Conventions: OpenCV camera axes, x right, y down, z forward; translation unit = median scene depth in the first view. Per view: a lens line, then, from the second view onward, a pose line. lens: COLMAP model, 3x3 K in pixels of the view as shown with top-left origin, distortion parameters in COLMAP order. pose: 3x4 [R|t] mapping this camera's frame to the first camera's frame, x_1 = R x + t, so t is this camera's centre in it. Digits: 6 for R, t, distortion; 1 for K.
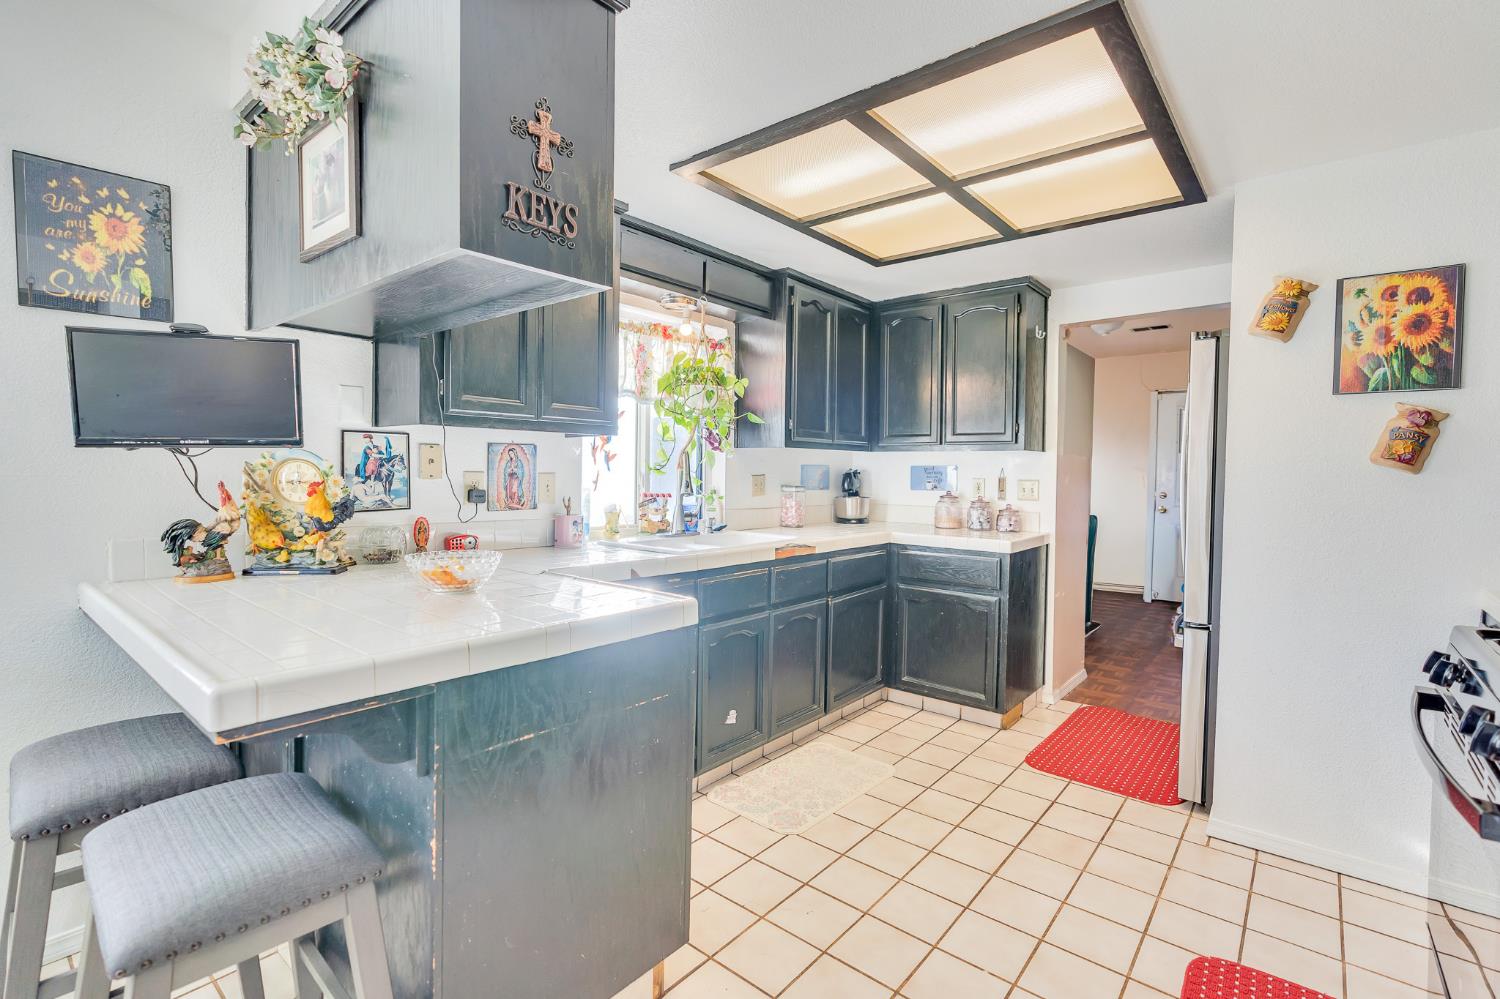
lens RADIAL K [[683.1, 0, 756.6], [0, 683.1, 493.7], [0, 0, 1]] dist [-0.003117, -0.000252]
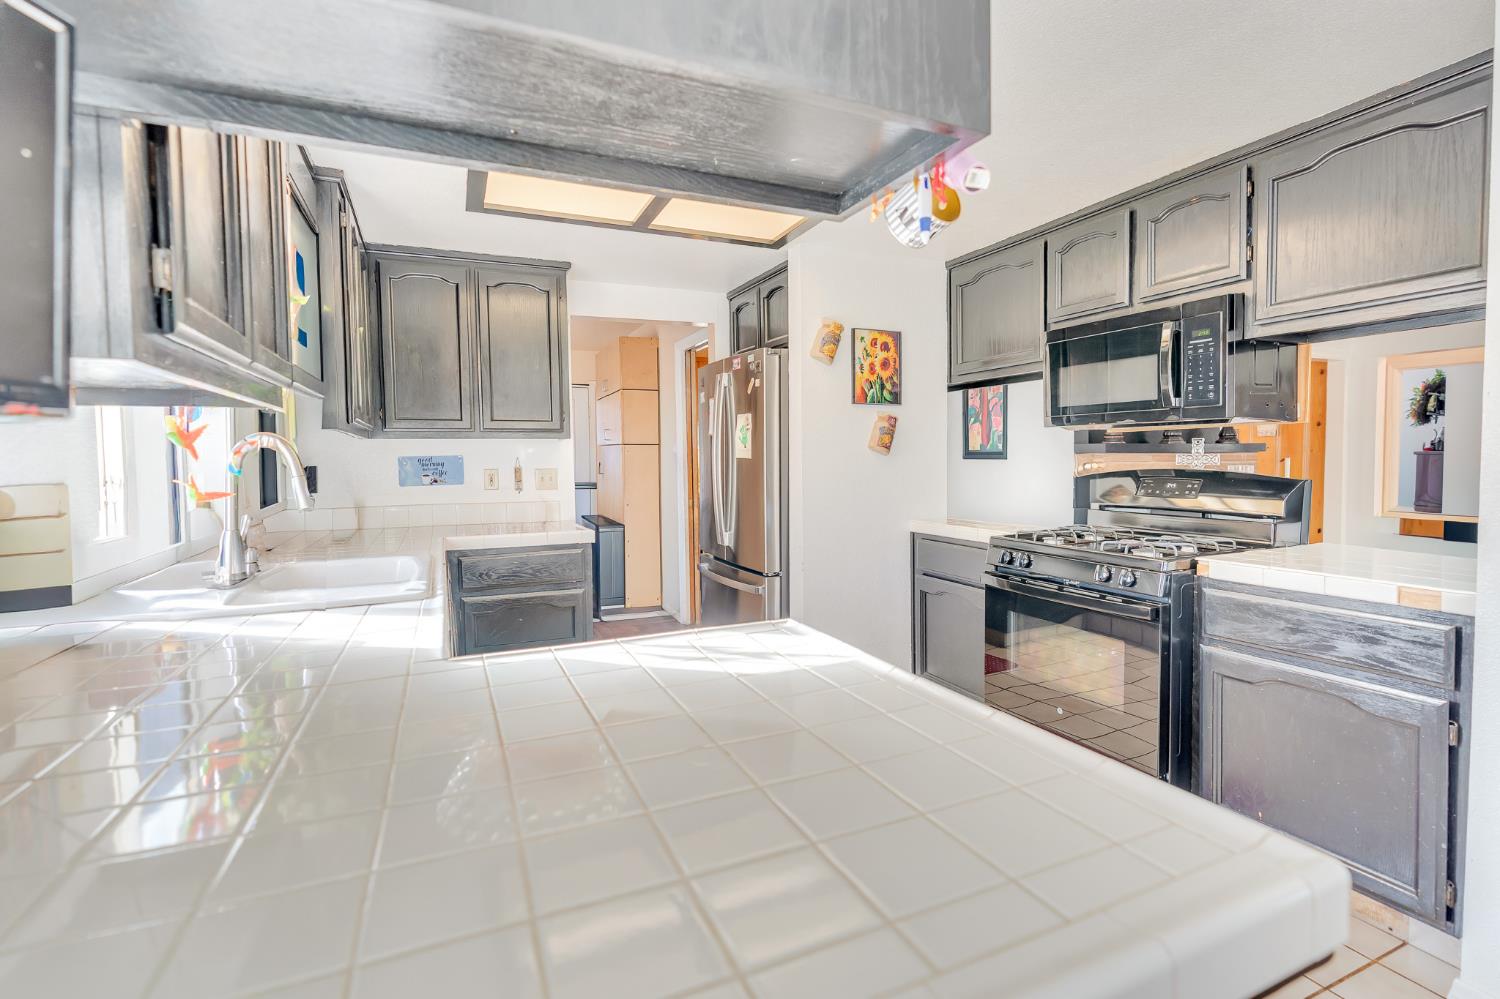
lens RADIAL K [[683.1, 0, 745.9], [0, 683.1, 491.2], [0, 0, 1]] dist [-0.003117, -0.000252]
pose [[0.452098, -0.062299, 0.889790, -0.422178], [0.049415, 0.997775, 0.044752, -0.021375], [-0.890598, 0.023736, 0.454171, 0.355148]]
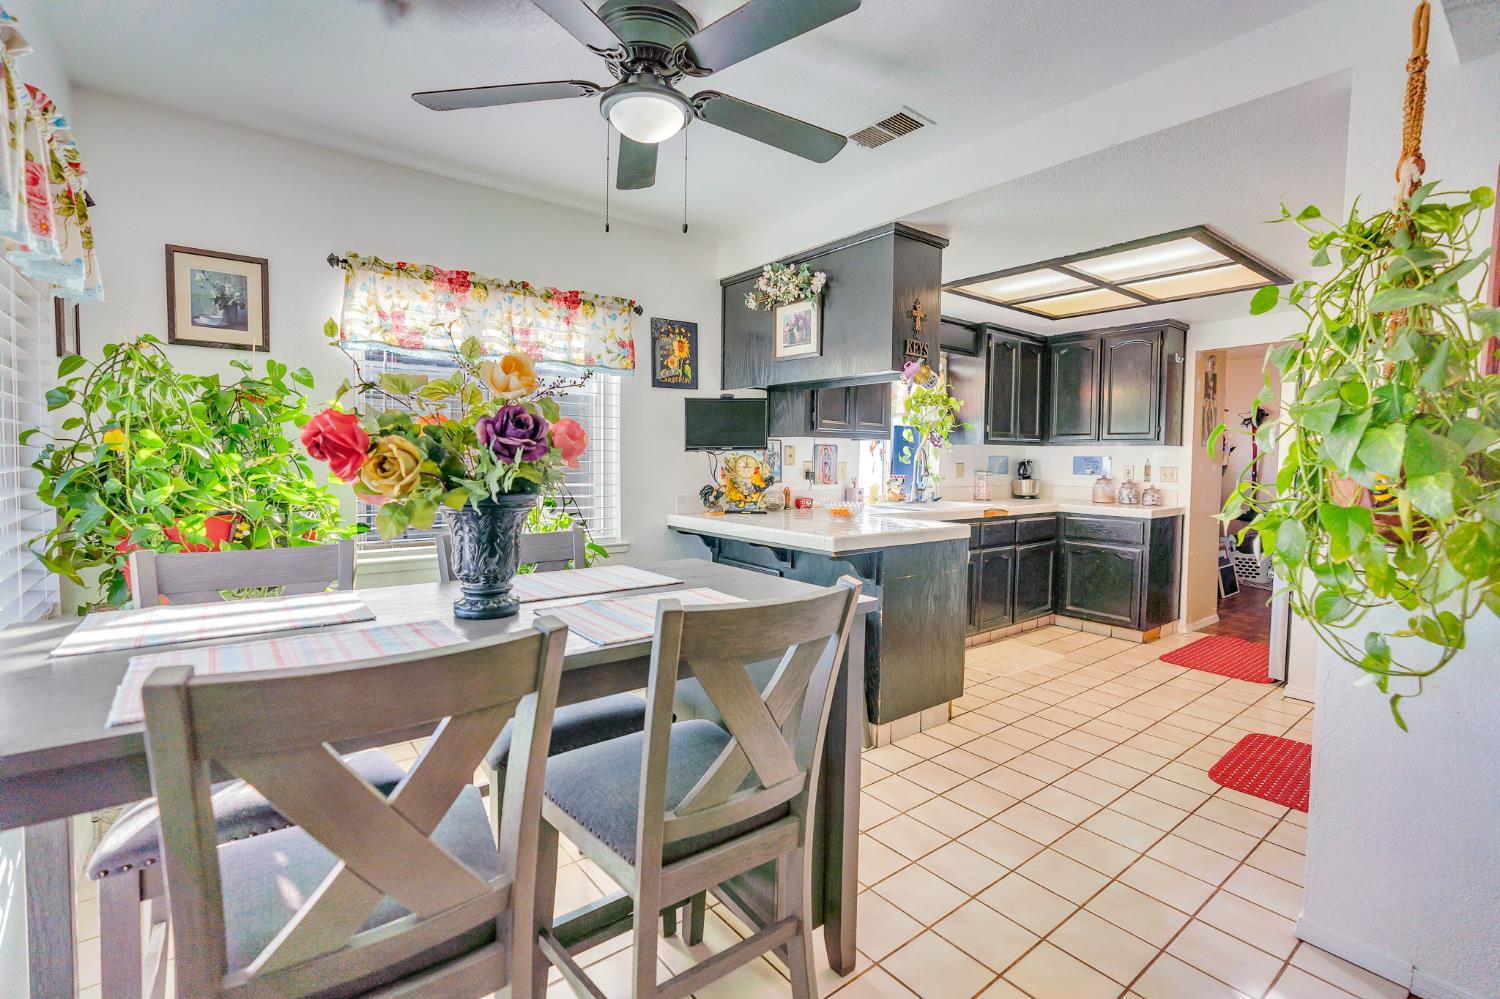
lens RADIAL K [[683.1, 0, 744.8], [0, 683.1, 494.4], [0, 0, 1]] dist [-0.003117, -0.000252]
pose [[0.978842, 0.008568, -0.204440, -0.171351], [-0.004769, 0.999807, 0.019065, 0.014782], [0.204564, -0.017687, 0.978693, -0.578924]]
